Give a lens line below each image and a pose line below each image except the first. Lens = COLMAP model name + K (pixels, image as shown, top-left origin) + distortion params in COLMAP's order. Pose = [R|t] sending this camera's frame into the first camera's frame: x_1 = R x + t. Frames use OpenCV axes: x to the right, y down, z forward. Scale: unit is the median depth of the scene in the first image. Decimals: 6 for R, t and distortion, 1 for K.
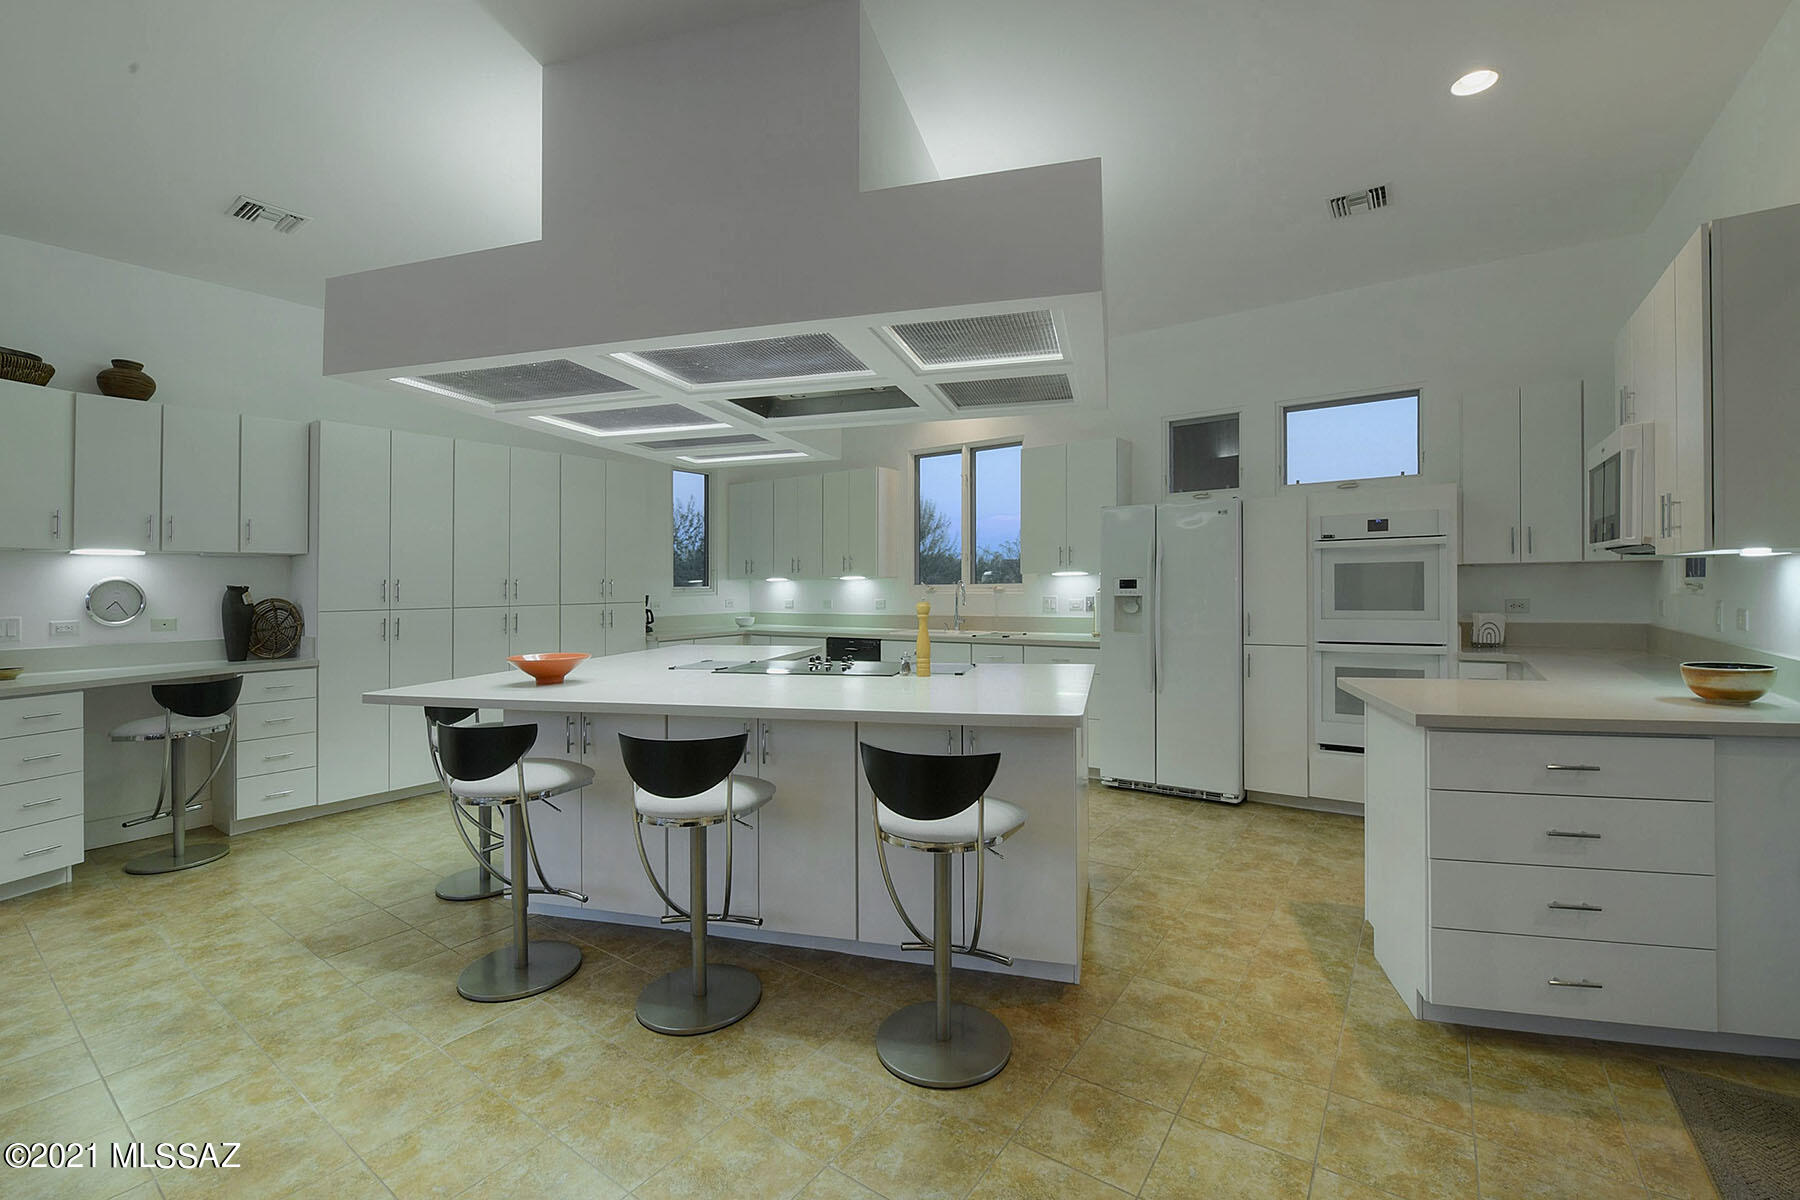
lens RADIAL K [[772.6, 0, 900.0], [0, 772.6, 600.0], [0, 0, 1]] dist [-0.027709, -0.000010]
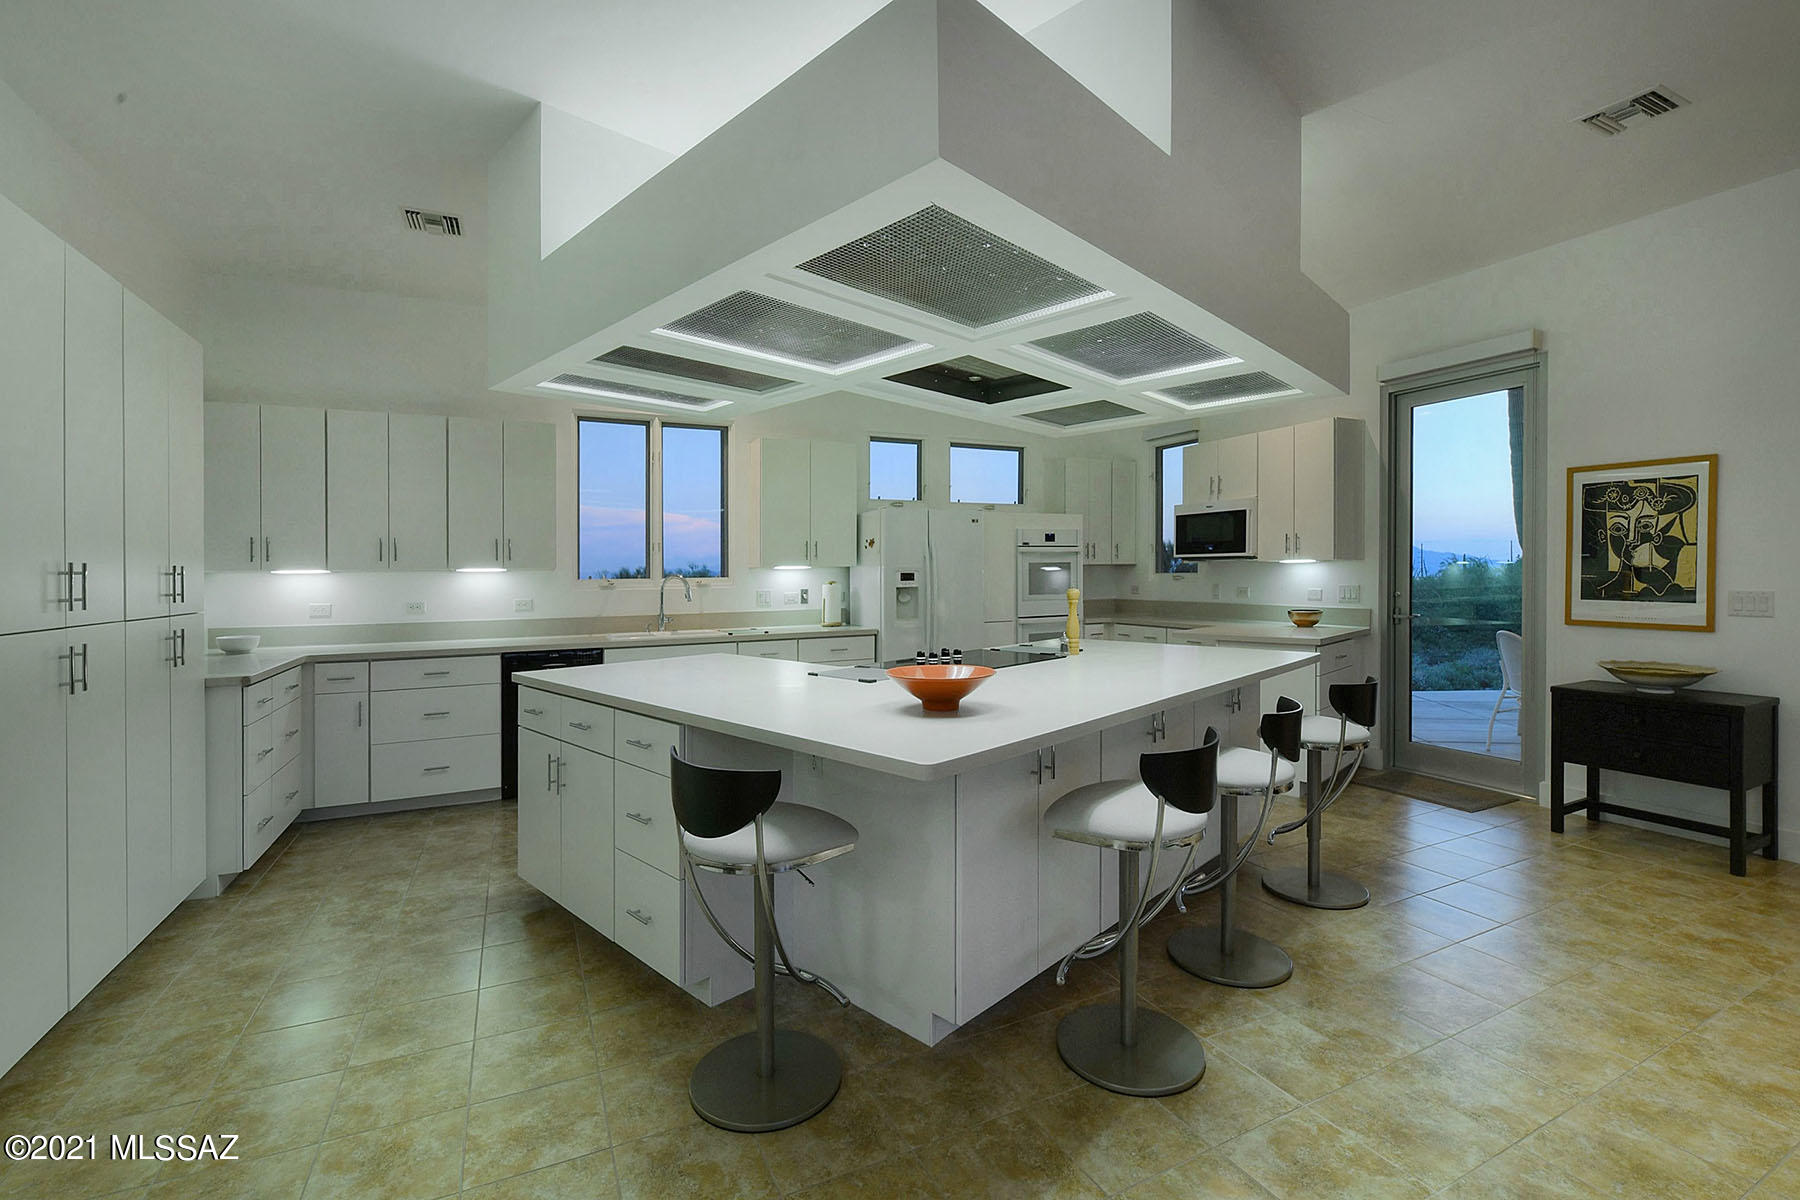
lens RADIAL K [[776.4, 0, 900.0], [0, 776.4, 600.0], [0, 0, 1]] dist [0.000531, -0.007132]
pose [[0.479958, -0.022254, 0.877009, -0.734331], [0.022282, 0.999665, 0.013172, -0.001548], [-0.877008, 0.013219, 0.480293, 0.449211]]
